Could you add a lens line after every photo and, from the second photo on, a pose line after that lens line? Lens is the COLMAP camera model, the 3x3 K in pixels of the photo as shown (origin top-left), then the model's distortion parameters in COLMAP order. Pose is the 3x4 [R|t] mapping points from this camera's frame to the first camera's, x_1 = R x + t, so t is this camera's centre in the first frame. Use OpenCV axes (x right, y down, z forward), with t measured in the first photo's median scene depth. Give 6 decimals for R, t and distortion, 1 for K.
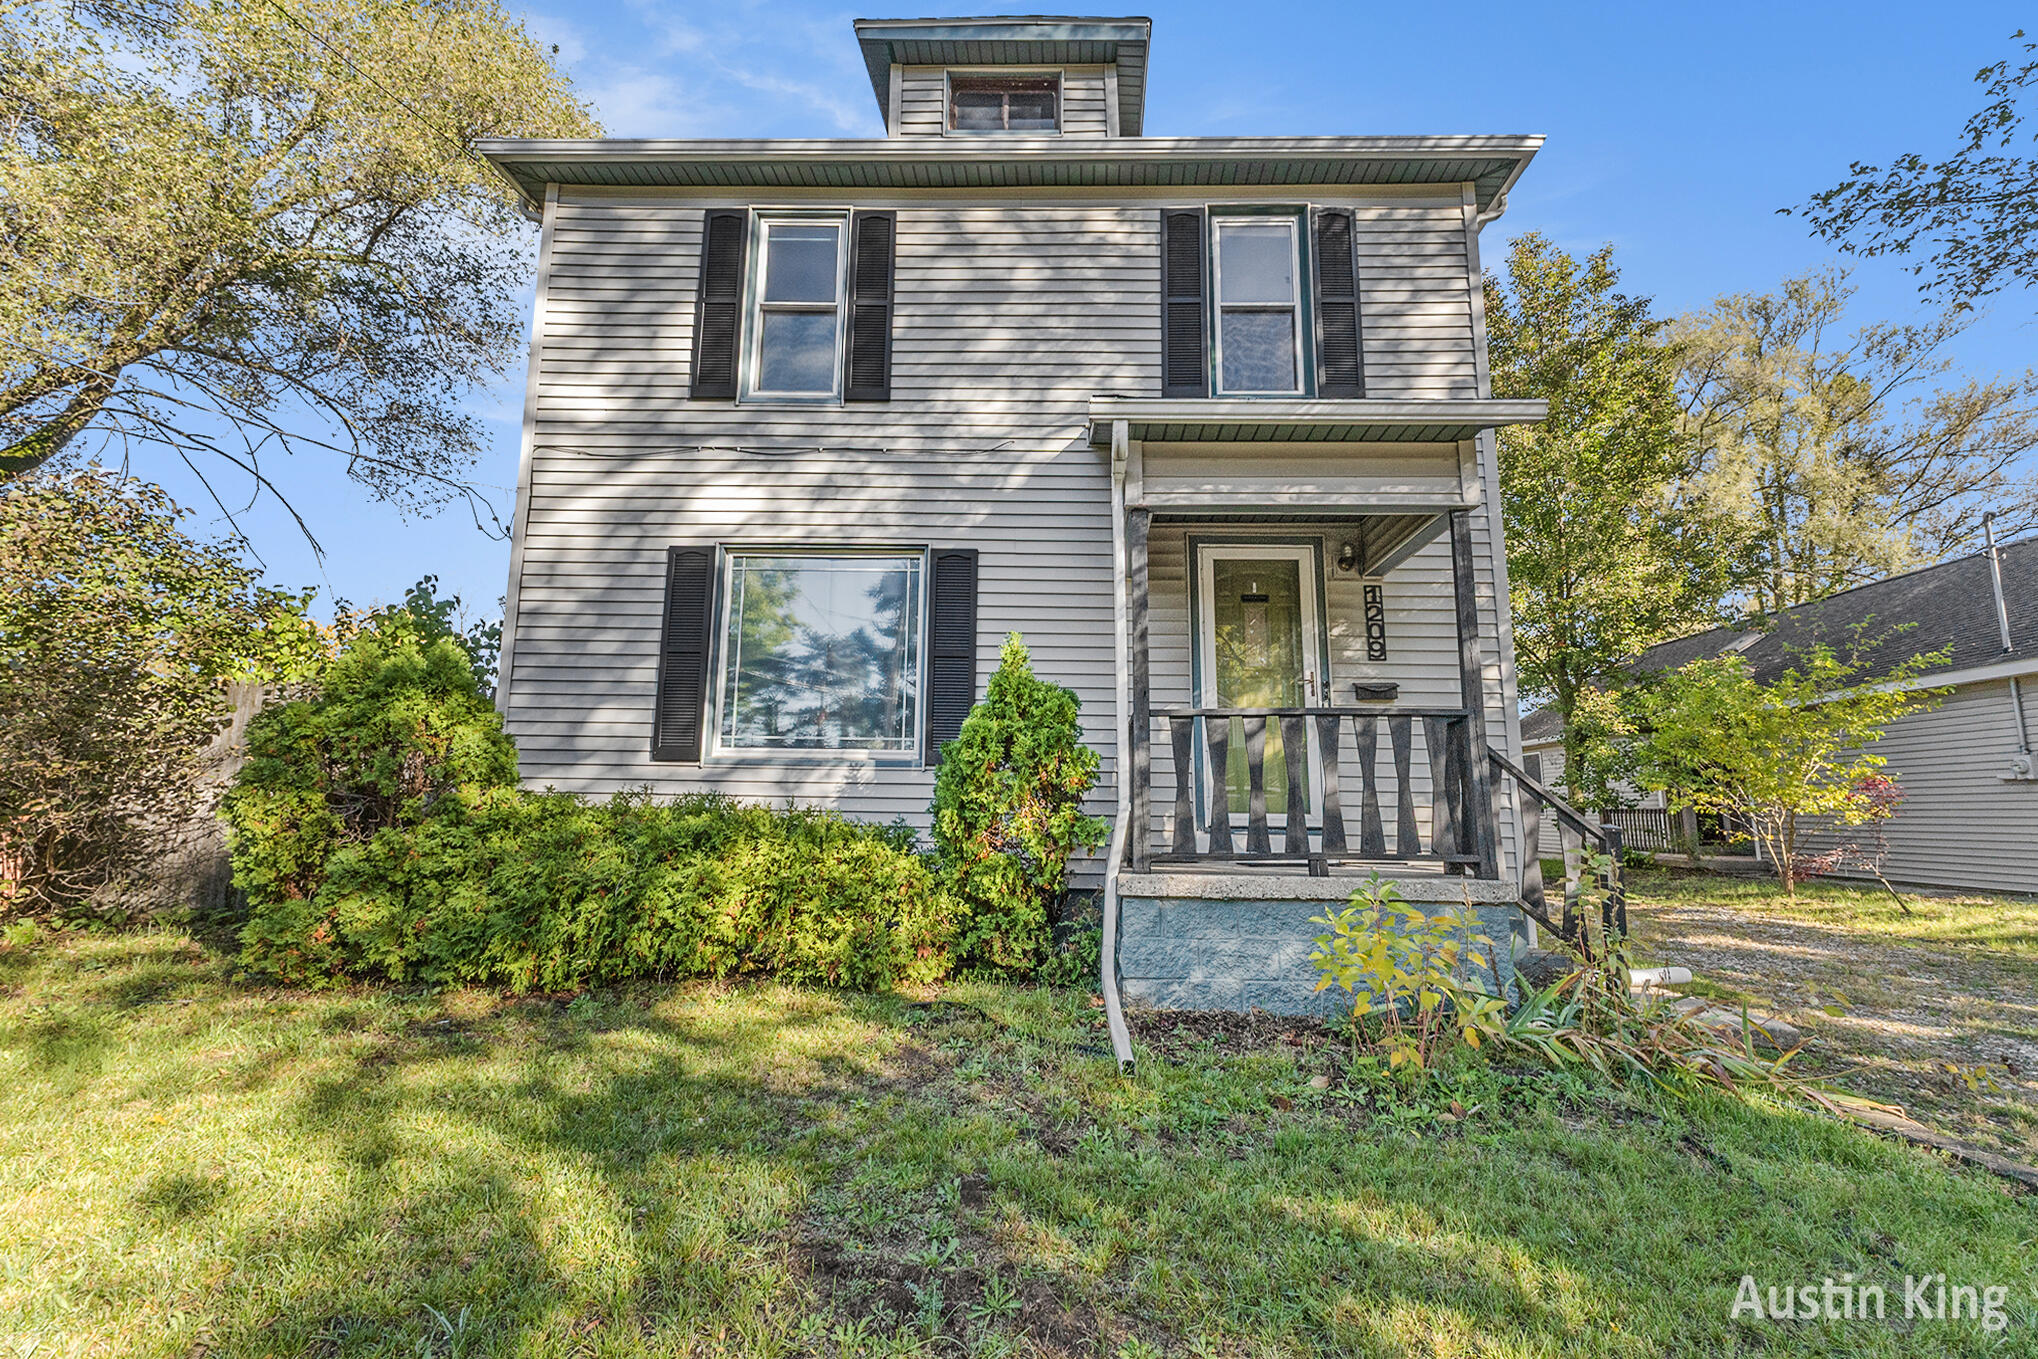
lens RADIAL K [[893.6, 0, 1026.6], [0, 893.6, 659.0], [0, 0, 1]] dist [0.016530, 0.000123]
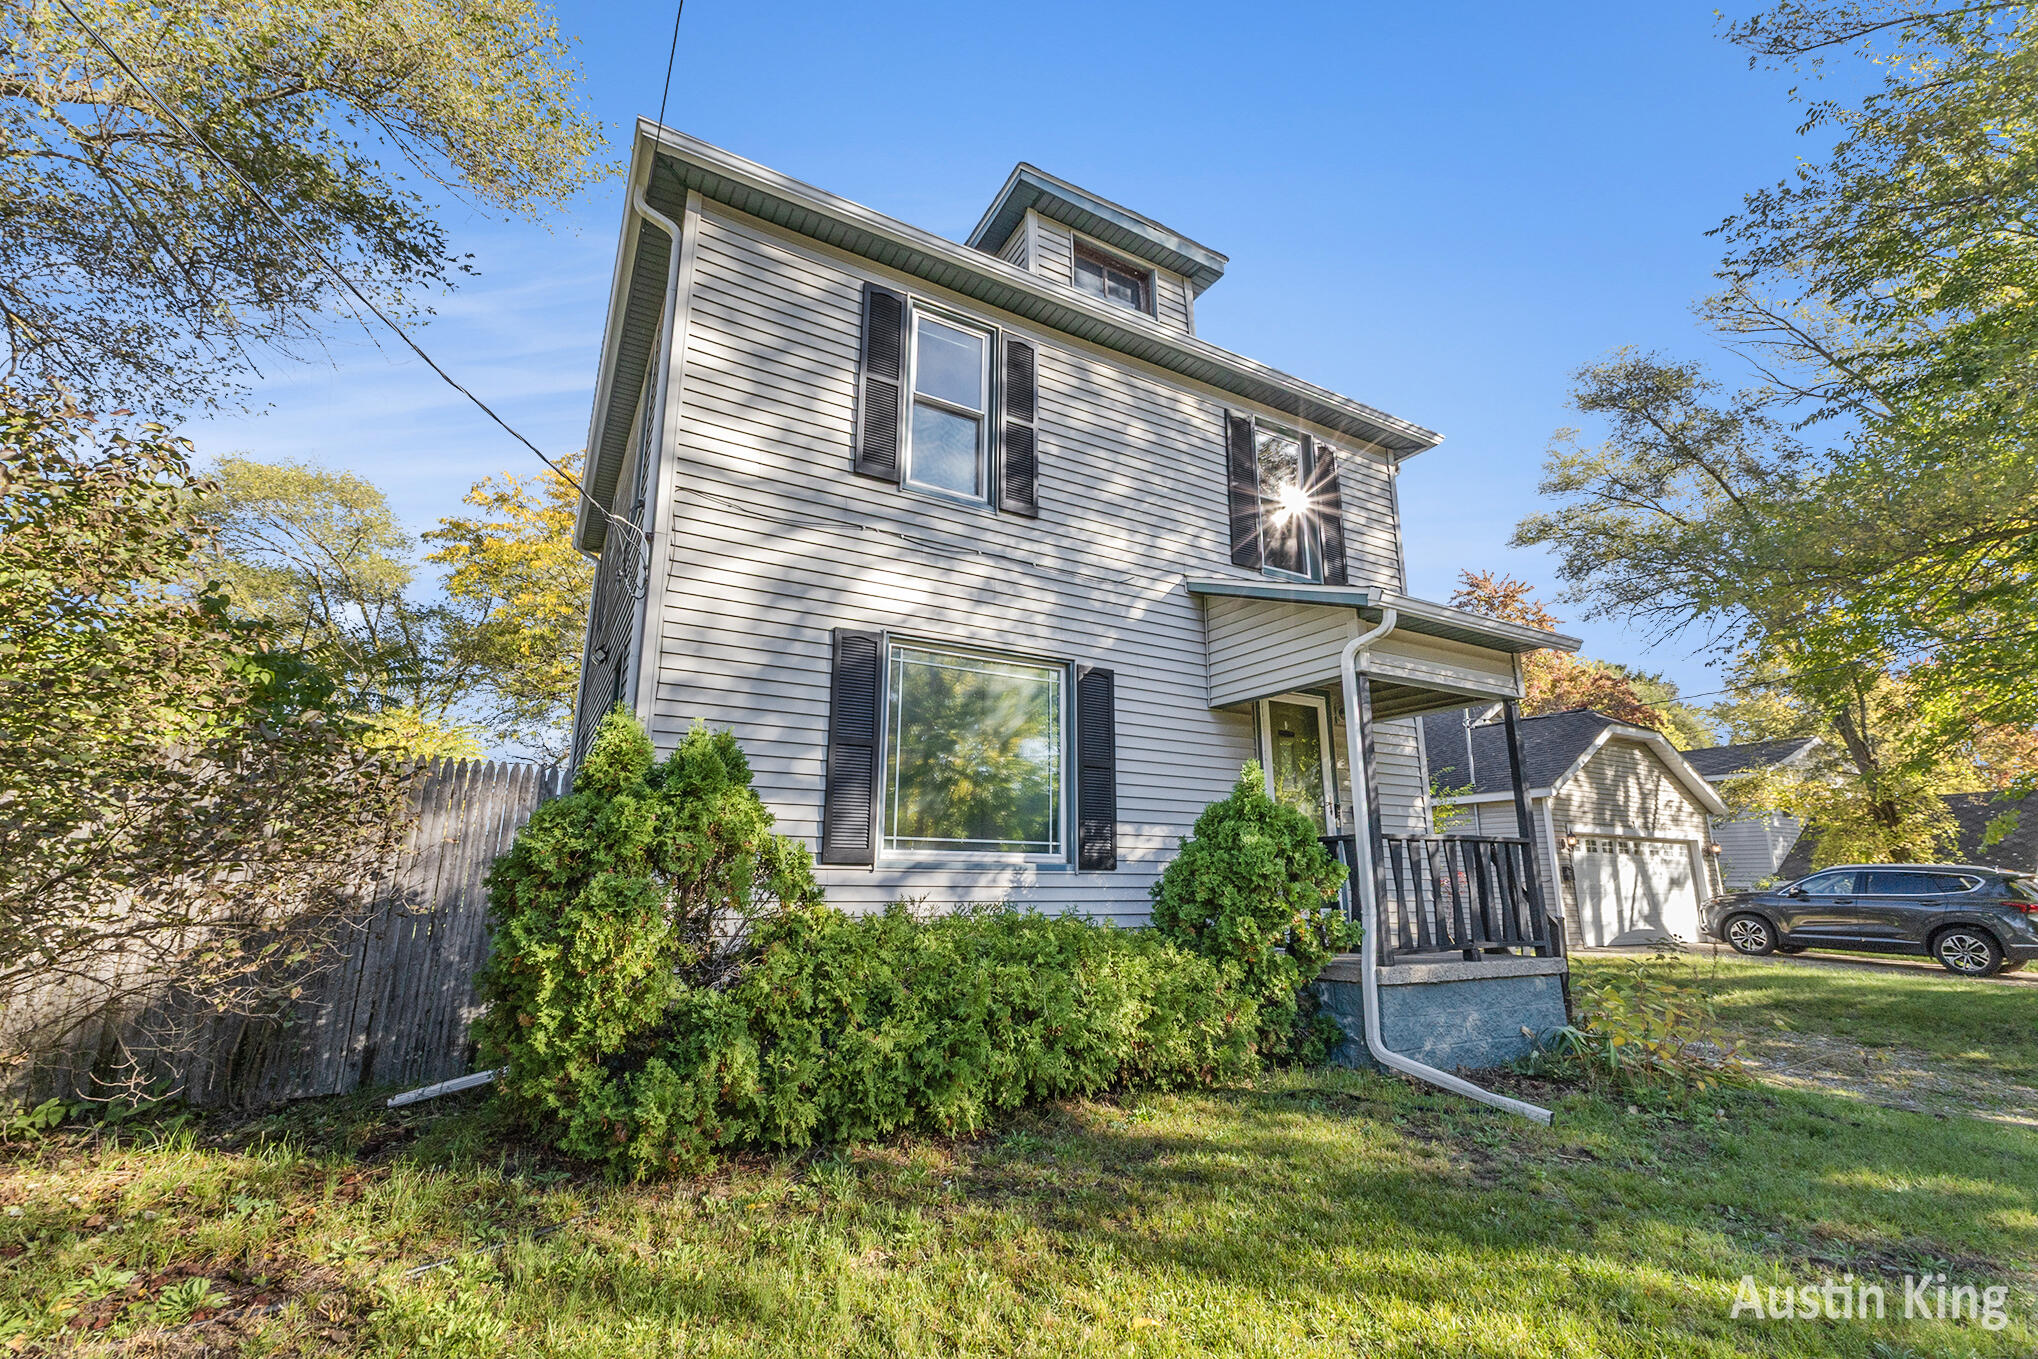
lens RADIAL K [[874.5, 0, 1013.5], [0, 874.5, 673.4], [0, 0, 1]] dist [0.015441, 0.000153]
pose [[0.856901, 0.112064, 0.503152, -0.681228], [-0.081258, 0.993245, -0.082832, -0.018758], [-0.509036, 0.030094, 0.860219, 0.129608]]
